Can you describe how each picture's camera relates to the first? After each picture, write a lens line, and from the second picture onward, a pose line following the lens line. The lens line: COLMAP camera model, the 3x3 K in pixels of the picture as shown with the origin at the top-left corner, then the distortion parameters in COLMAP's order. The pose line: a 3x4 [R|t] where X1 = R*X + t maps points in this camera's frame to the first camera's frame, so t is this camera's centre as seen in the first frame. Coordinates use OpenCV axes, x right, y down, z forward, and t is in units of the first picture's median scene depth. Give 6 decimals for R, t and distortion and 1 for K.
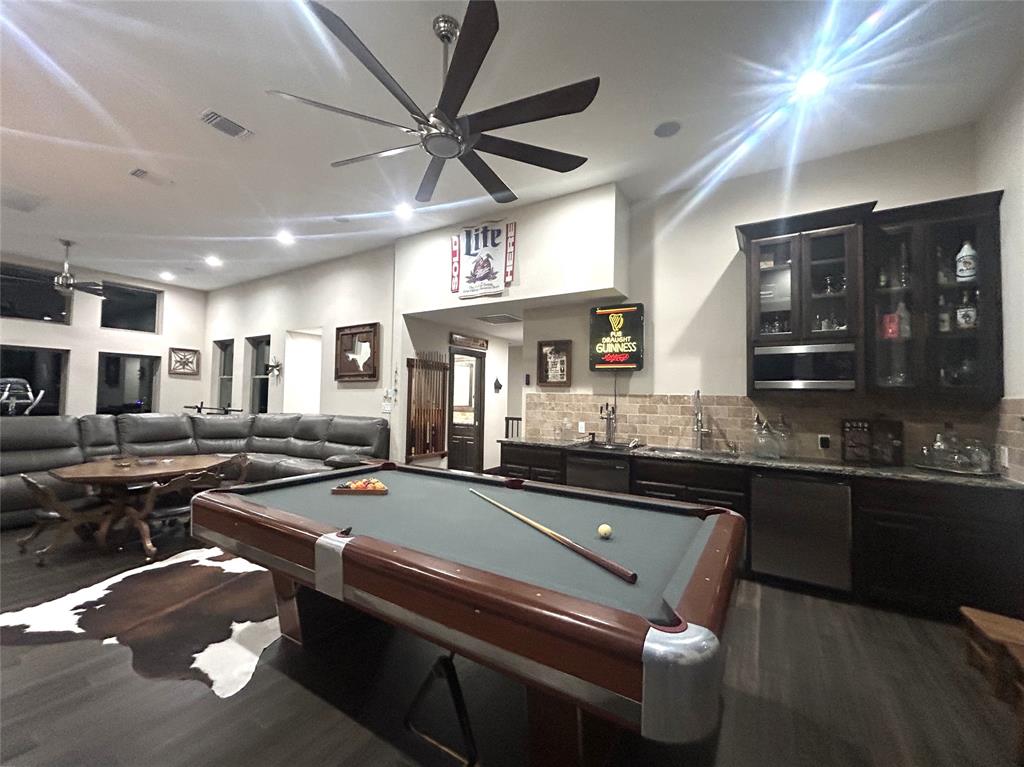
lens RADIAL K [[414.8, 0, 510.4], [0, 414.8, 381.5], [0, 0, 1]] dist [-0.001596, 0.000022]
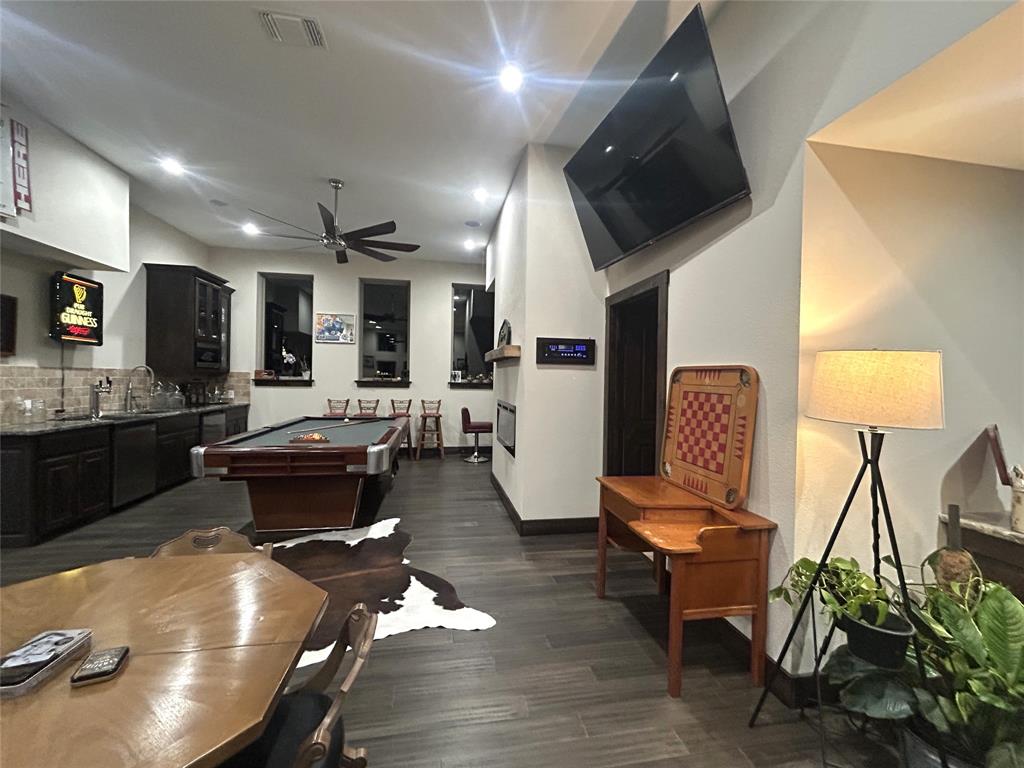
lens RADIAL K [[414.8, 0, 510.4], [0, 414.8, 382.0], [0, 0, 1]] dist [-0.001596, 0.000022]
pose [[-0.666010, -0.035540, 0.745095, -1.082281], [-0.056852, 0.998378, -0.003196, 0.008570], [-0.743773, -0.044488, -0.666950, 0.829714]]
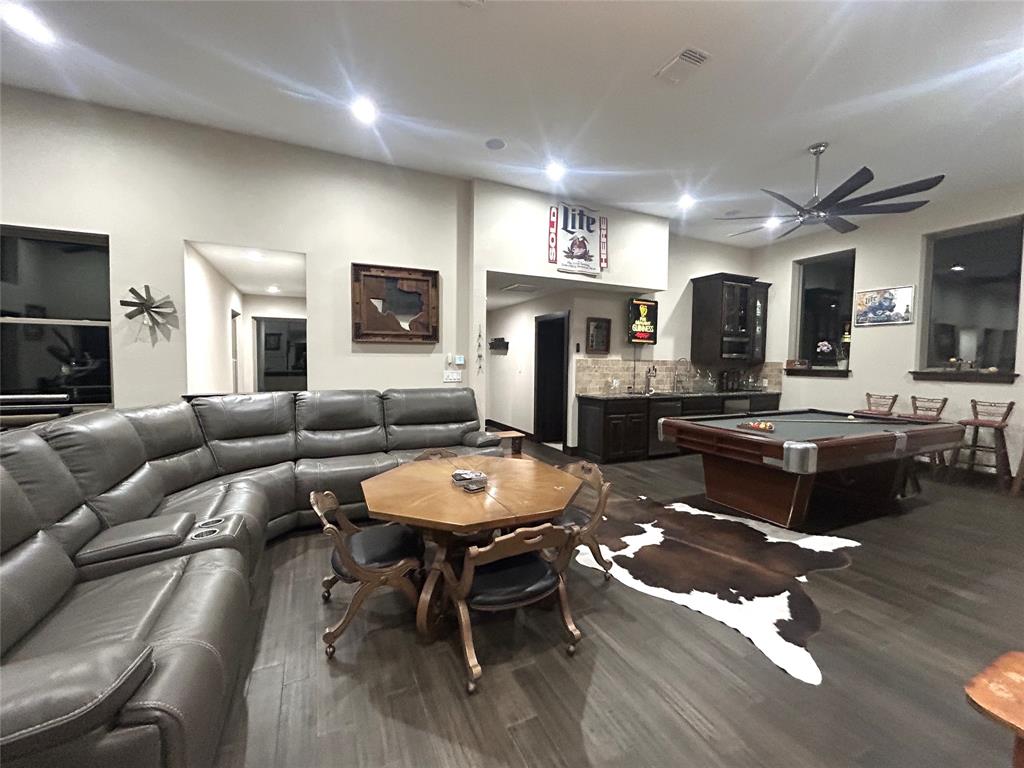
lens RADIAL K [[414.8, 0, 510.4], [0, 414.8, 382.0], [0, 0, 1]] dist [-0.001596, 0.000022]
pose [[0.545875, -0.054166, 0.836114, -1.169083], [-0.033644, 0.995686, 0.086468, -0.002992], [-0.837191, -0.075331, 0.541698, 0.540745]]
